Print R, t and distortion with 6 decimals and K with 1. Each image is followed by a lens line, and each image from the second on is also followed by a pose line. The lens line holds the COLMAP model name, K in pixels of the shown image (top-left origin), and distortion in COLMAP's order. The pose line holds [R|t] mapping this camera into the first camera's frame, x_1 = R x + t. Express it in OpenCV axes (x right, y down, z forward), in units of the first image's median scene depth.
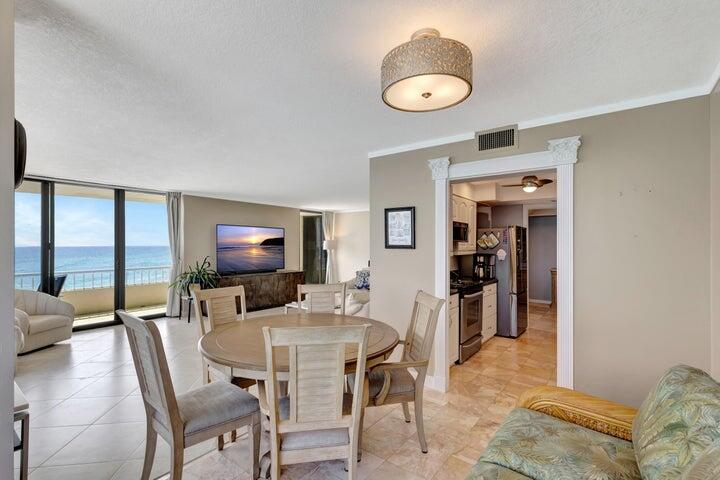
lens RADIAL K [[329.8, 0, 357.6], [0, 329.8, 245.1], [0, 0, 1]] dist [0.000463, -0.000227]
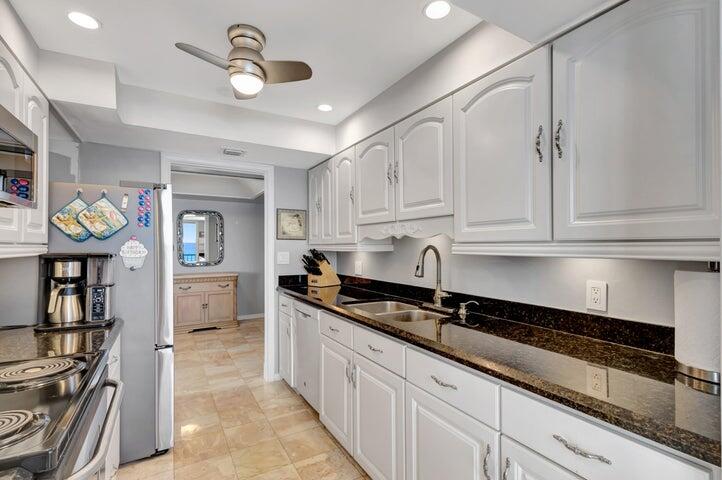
lens RADIAL K [[330.7, 0, 358.6], [0, 330.7, 245.1], [0, 0, 1]] dist [0.000463, -0.000227]
pose [[0.367179, 0.000362, 0.930150, 0.168292], [0.002234, 0.999997, -0.001271, 0.018872], [-0.930147, 0.002545, 0.367177, 0.603195]]
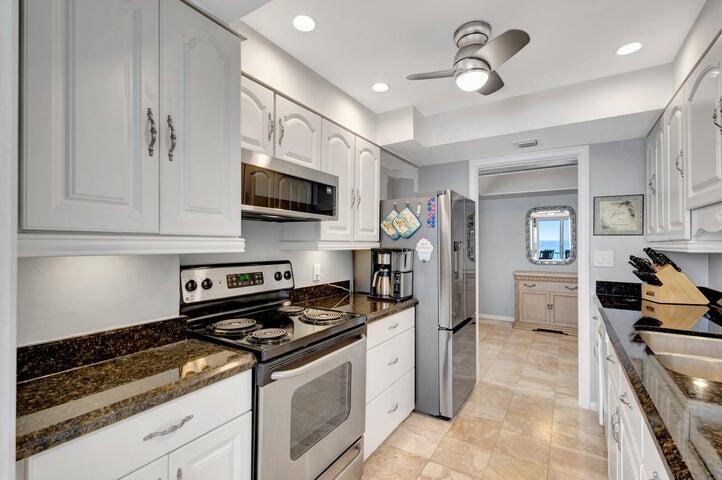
lens RADIAL K [[330.7, 0, 358.6], [0, 330.7, 245.1], [0, 0, 1]] dist [0.000463, -0.000227]
pose [[0.994851, -0.000490, 0.101349, 0.285812], [0.000091, 0.999992, 0.003940, 0.019674], [-0.101350, -0.003910, 0.994843, 0.513140]]
